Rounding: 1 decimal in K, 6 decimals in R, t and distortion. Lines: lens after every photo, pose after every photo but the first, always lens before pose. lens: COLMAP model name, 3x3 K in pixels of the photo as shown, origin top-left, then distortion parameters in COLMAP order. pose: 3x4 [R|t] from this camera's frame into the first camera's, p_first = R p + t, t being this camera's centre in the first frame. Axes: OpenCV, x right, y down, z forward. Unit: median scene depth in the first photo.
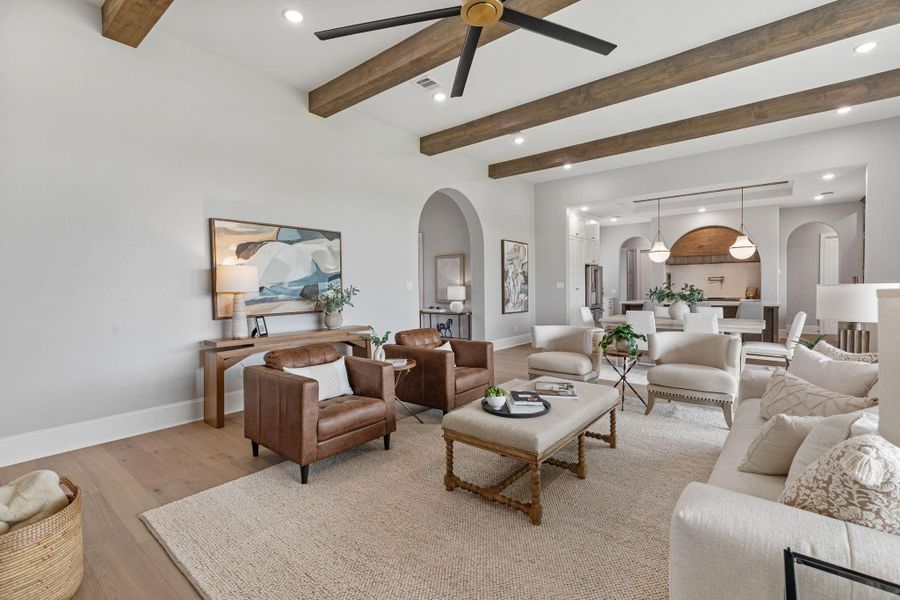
lens RADIAL K [[407.0, 0, 450.1], [0, 407.0, 296.8], [0, 0, 1]] dist [0.002921, -0.001126]
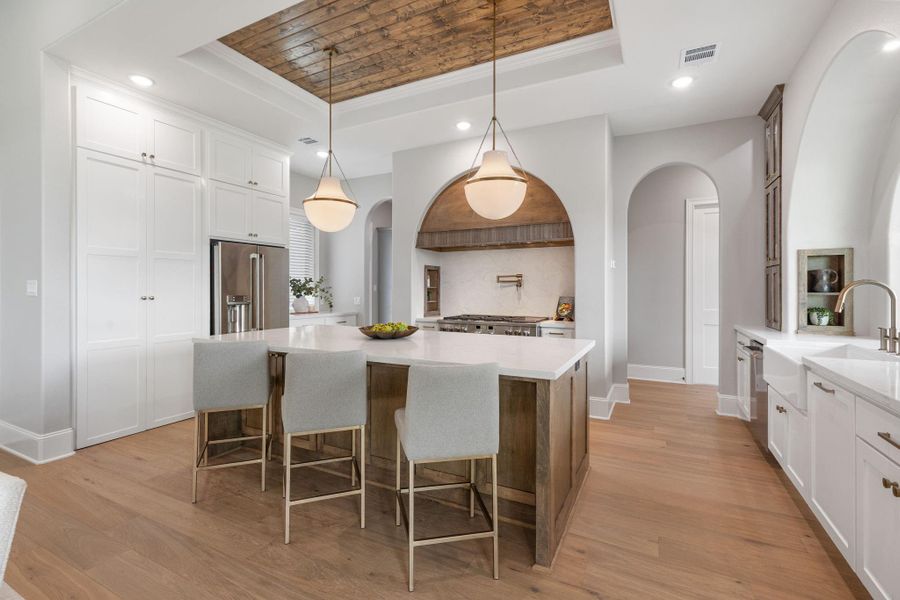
lens RADIAL K [[407.0, 0, 448.0], [0, 407.0, 289.5], [0, 0, 1]] dist [0.002921, -0.001126]
pose [[0.978449, 0.011034, 0.206194, 0.603581], [-0.006580, 0.999730, -0.022274, -0.024401], [-0.206384, 0.020437, 0.978258, 0.665299]]
